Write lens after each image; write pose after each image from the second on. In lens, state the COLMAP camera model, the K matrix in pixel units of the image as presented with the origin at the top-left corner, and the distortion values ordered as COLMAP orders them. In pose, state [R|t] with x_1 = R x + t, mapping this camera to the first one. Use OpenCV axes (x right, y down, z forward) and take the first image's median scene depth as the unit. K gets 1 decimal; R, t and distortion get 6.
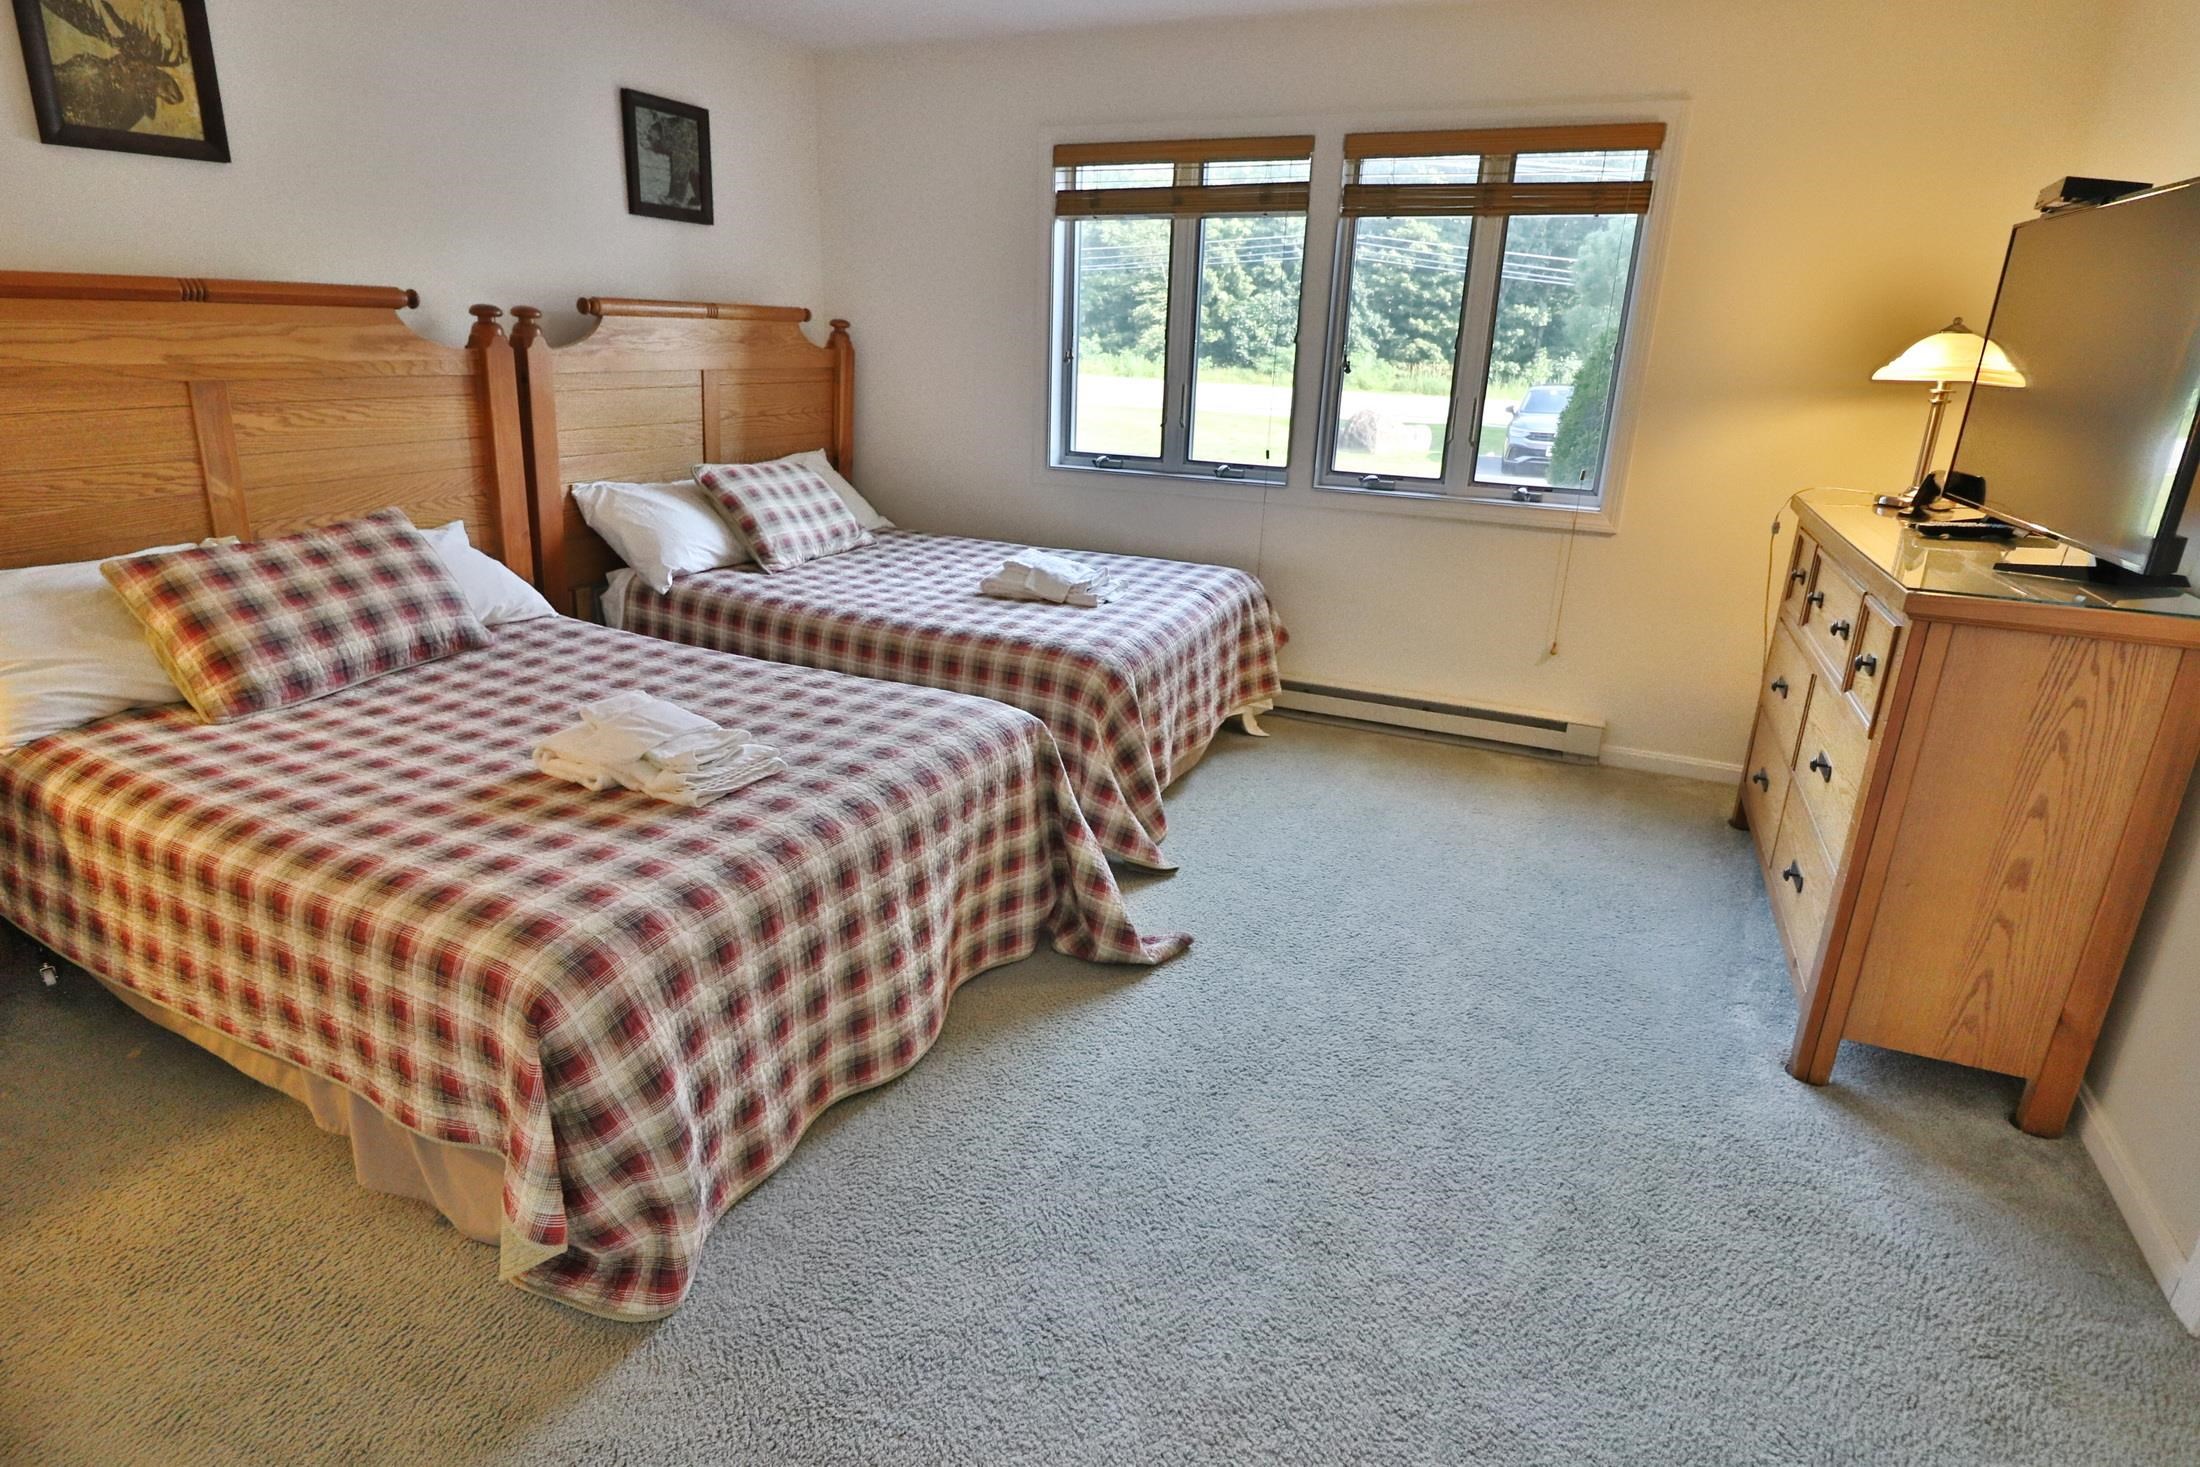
lens RADIAL K [[1140.8, 0, 1105.4], [0, 1140.8, 728.2], [0, 0, 1]] dist [0.002814, -0.014977]
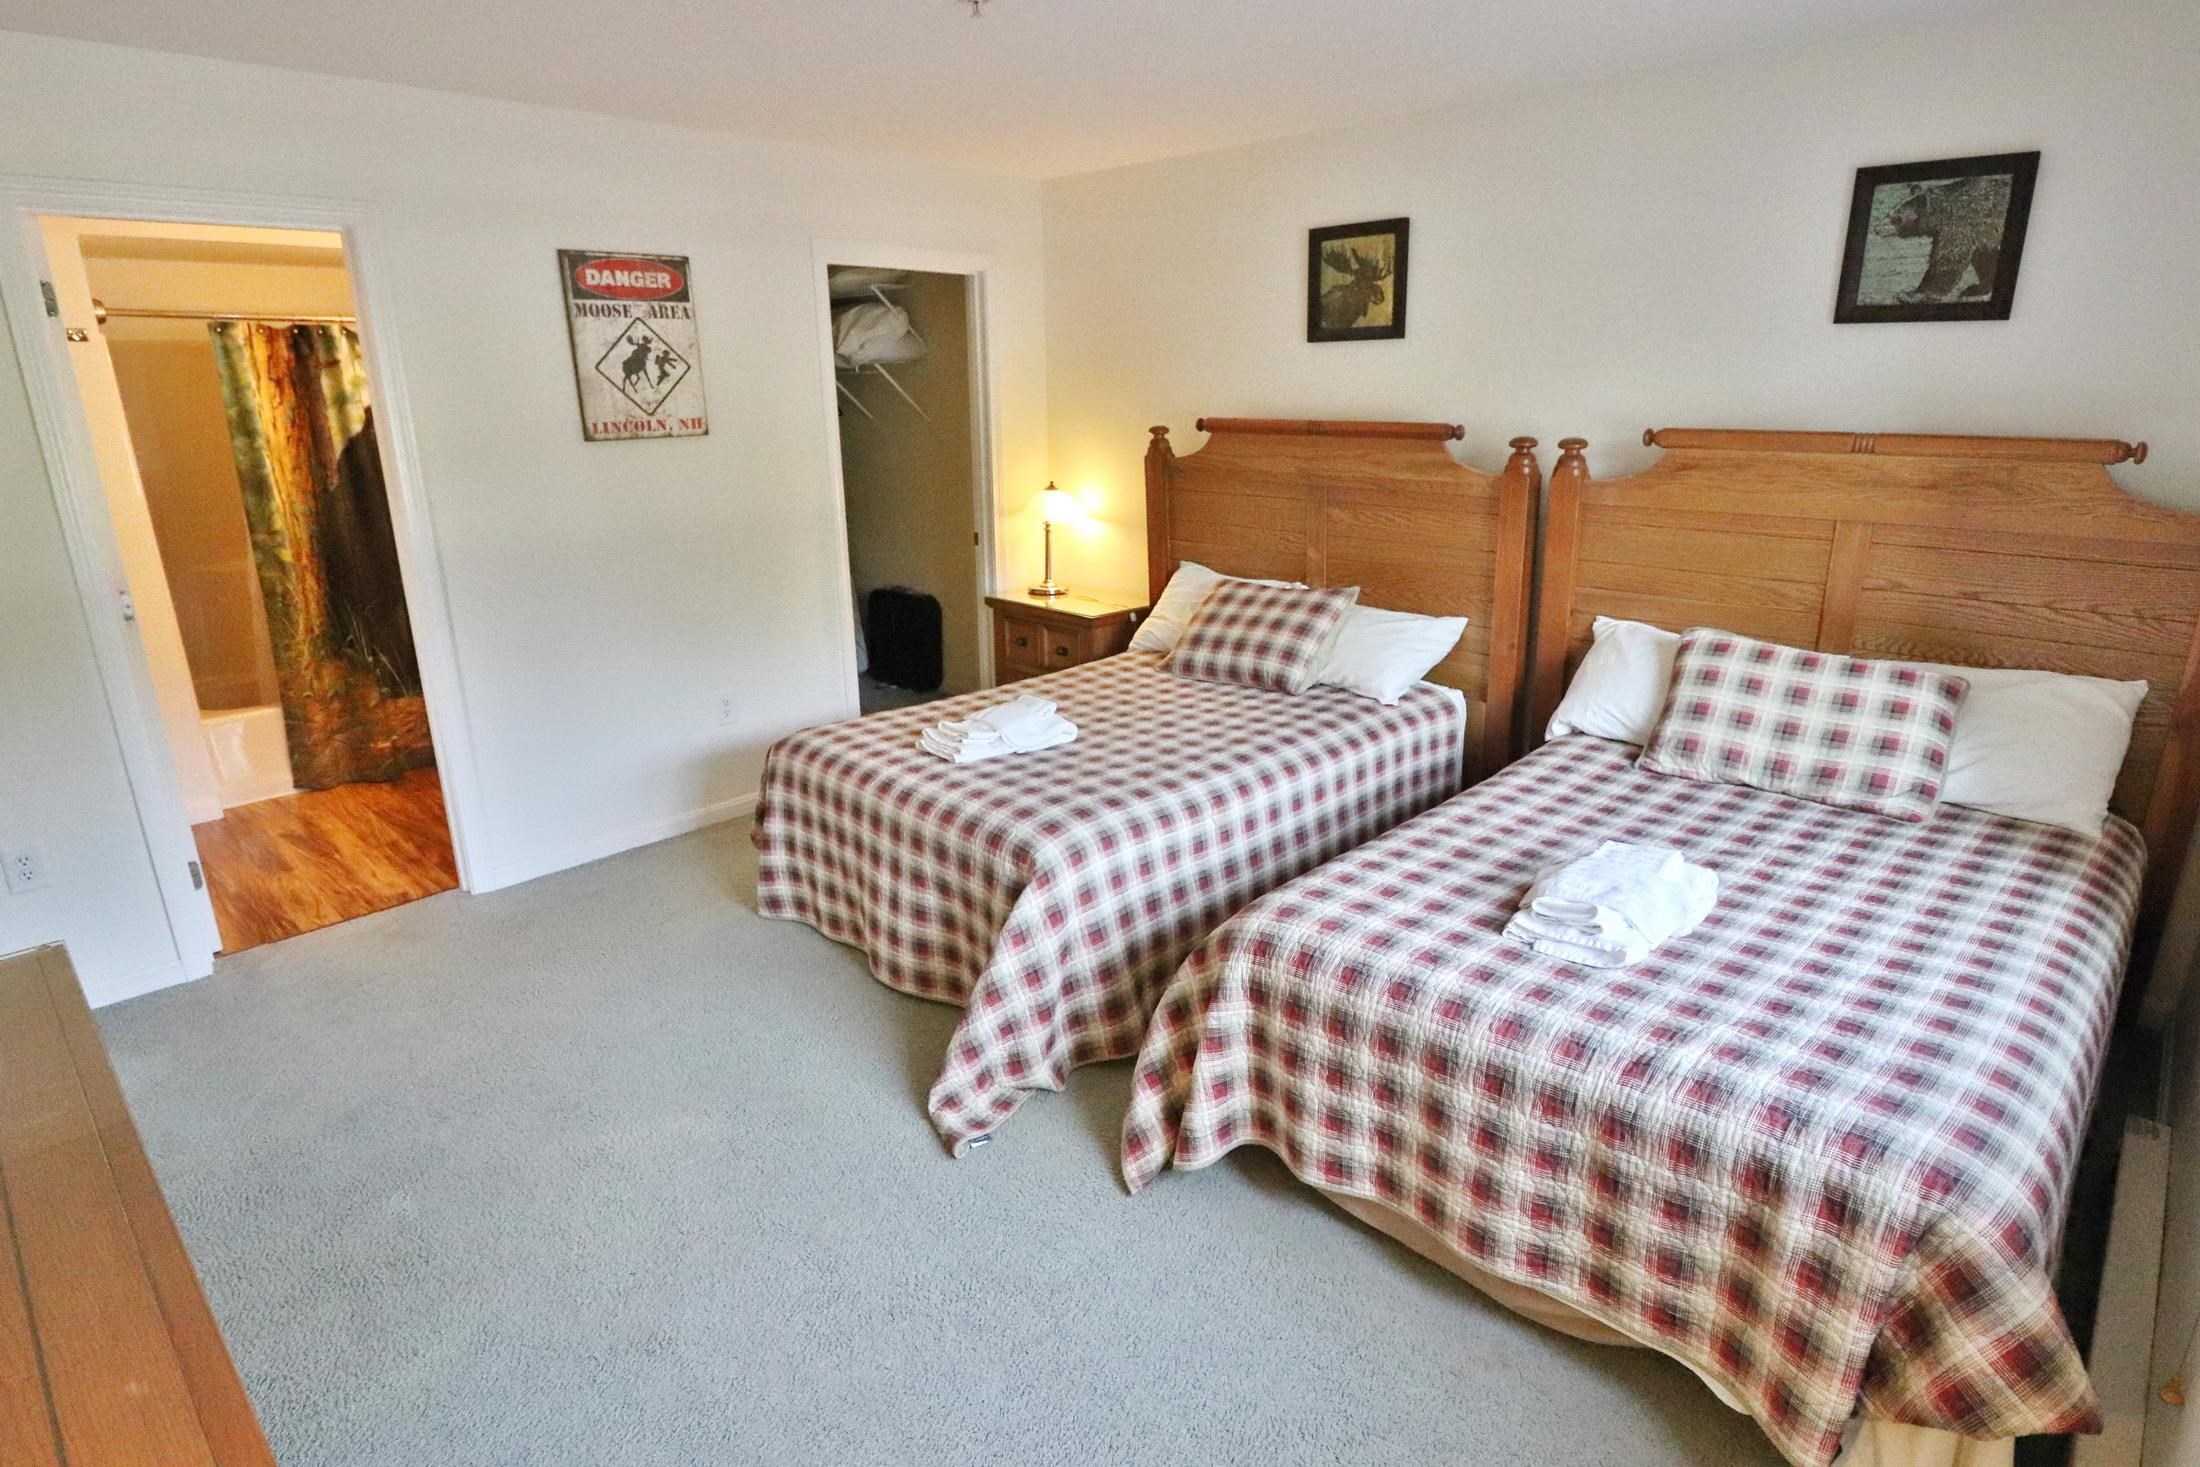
lens RADIAL K [[1140.8, 0, 1105.4], [0, 1140.8, 728.2], [0, 0, 1]] dist [0.002814, -0.014977]
pose [[-0.339029, 0.249214, -0.907167, 0.690885], [-0.307492, 0.881959, 0.357206, -0.418332], [0.889105, 0.400050, -0.222378, 1.062730]]
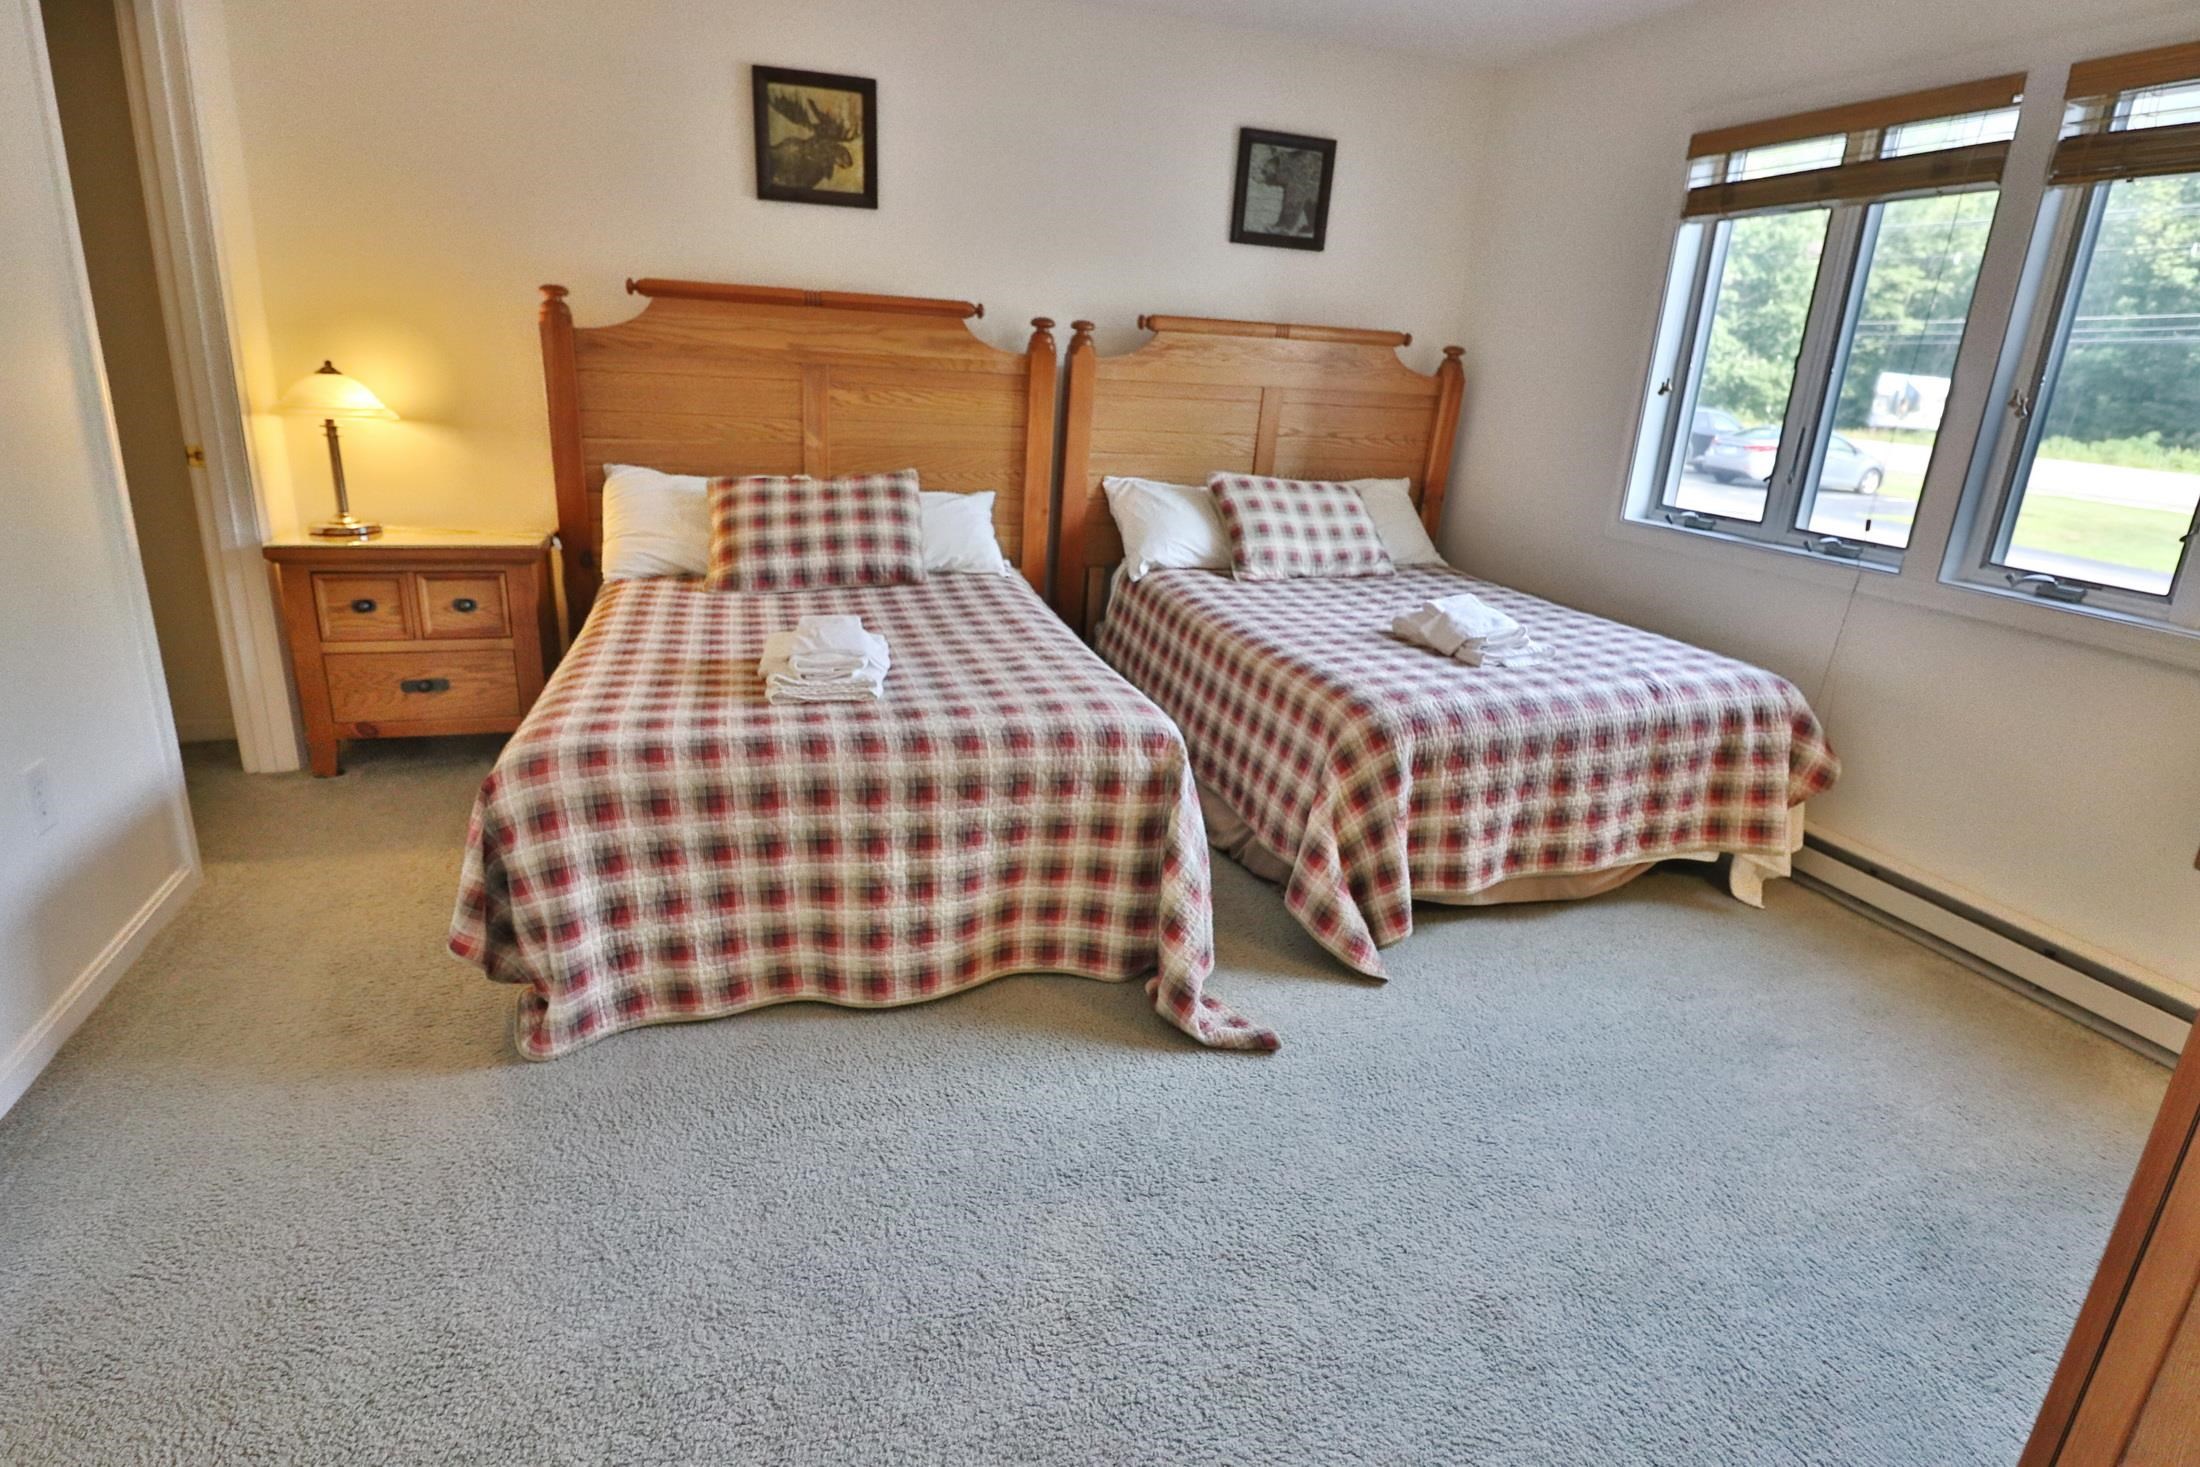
lens RADIAL K [[1144.9, 0, 1108.6], [0, 1144.9, 723.2], [0, 0, 1]] dist [0.005449, -0.014790]
pose [[0.684072, 0.228163, -0.692811, 0.465663], [-0.269006, 0.961780, 0.051130, -0.043170], [0.677998, 0.151394, 0.719304, 0.257885]]
